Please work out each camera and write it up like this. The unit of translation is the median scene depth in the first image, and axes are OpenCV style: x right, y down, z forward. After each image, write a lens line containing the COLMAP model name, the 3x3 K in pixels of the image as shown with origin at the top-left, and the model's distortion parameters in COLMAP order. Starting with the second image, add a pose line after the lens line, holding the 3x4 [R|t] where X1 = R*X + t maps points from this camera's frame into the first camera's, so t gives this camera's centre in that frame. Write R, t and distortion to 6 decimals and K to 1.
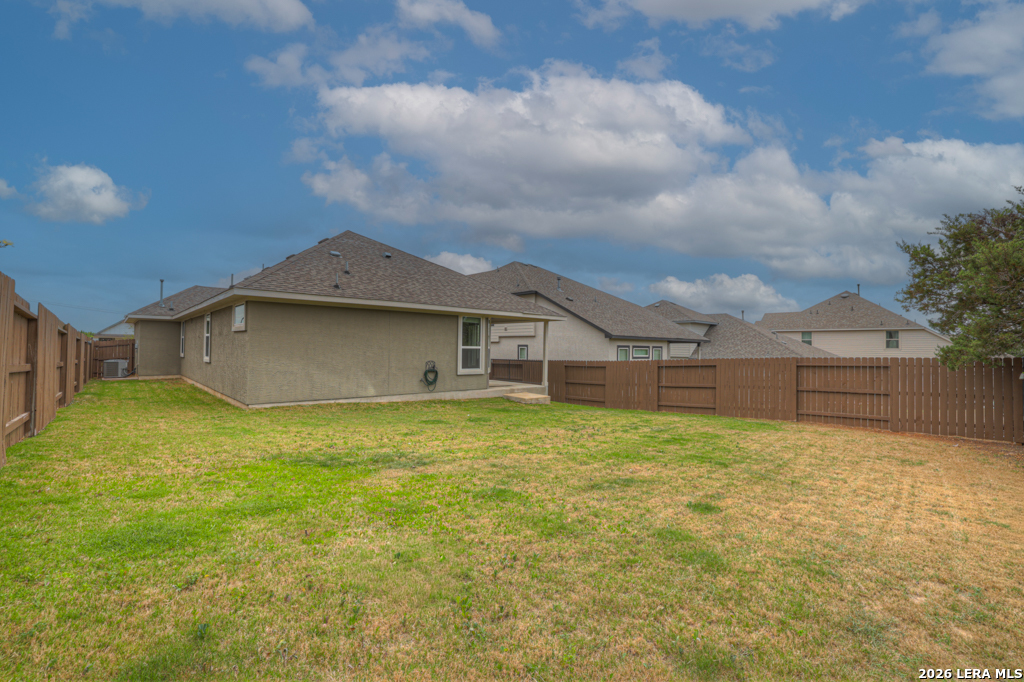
lens RADIAL K [[431.9, 0, 512.3], [0, 431.9, 337.6], [0, 0, 1]] dist [-0.000627, -0.000033]
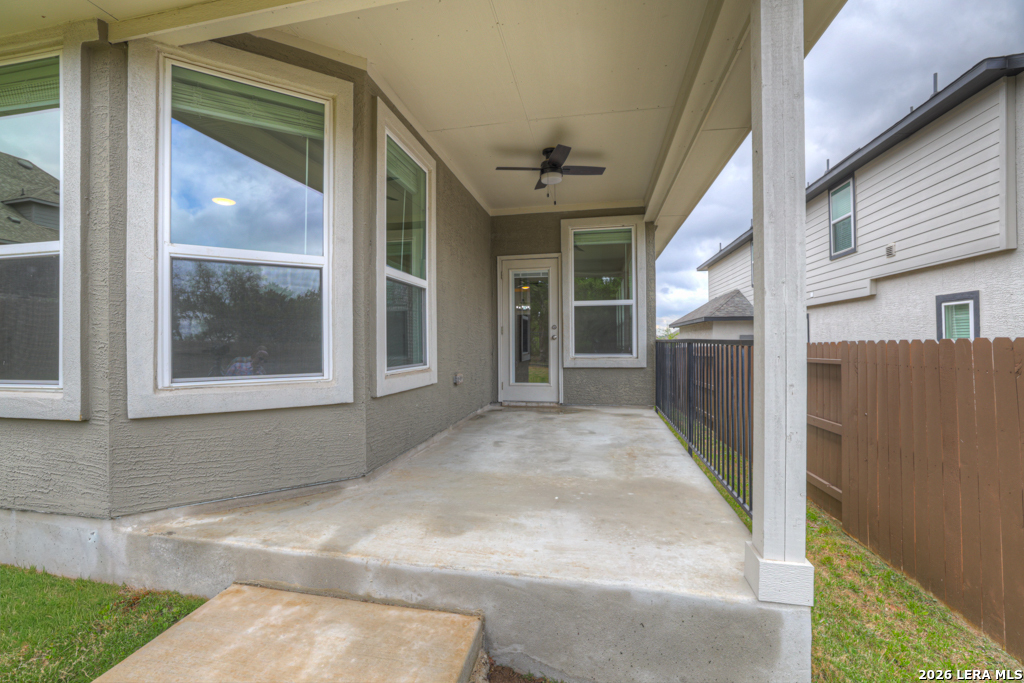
lens RADIAL K [[439.6, 0, 507.1], [0, 439.6, 337.0], [0, 0, 1]] dist [-0.052300, 0.019564]
pose [[0.575667, -0.031443, -0.817080, 0.151121], [0.040658, 0.999125, -0.009803, 0.068149], [0.816673, -0.027577, 0.576441, 1.118694]]
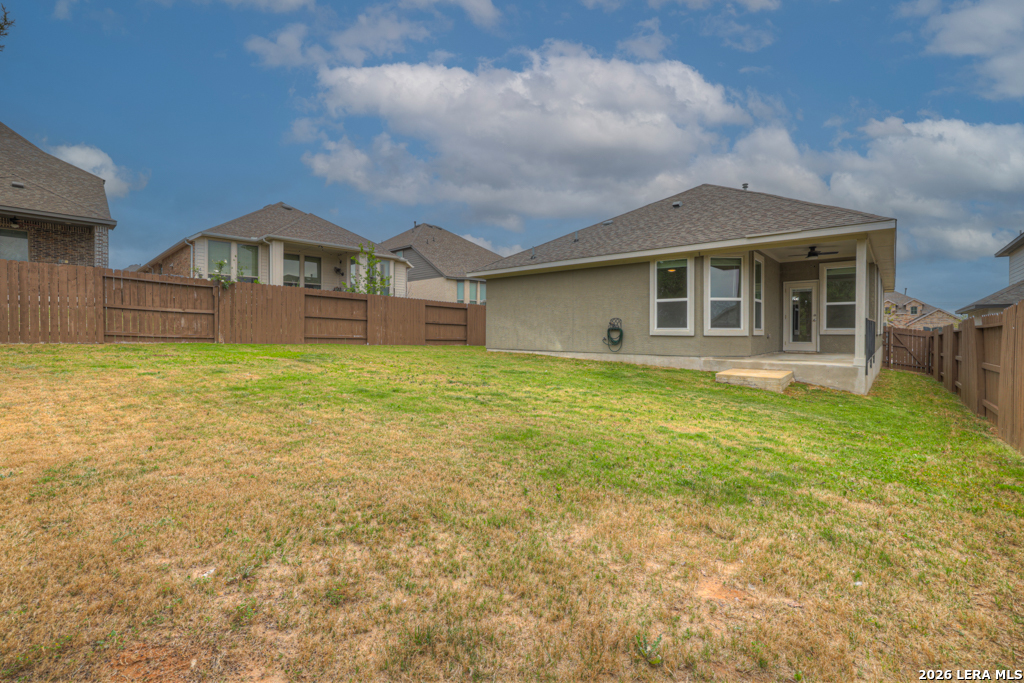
lens RADIAL K [[439.6, 0, 507.1], [0, 439.6, 337.0], [0, 0, 1]] dist [-0.052300, 0.019564]
pose [[0.079337, -0.000697, -0.996848, 0.679000], [0.026937, 0.999636, 0.001445, 0.083110], [0.996484, -0.026966, 0.079327, 0.684710]]
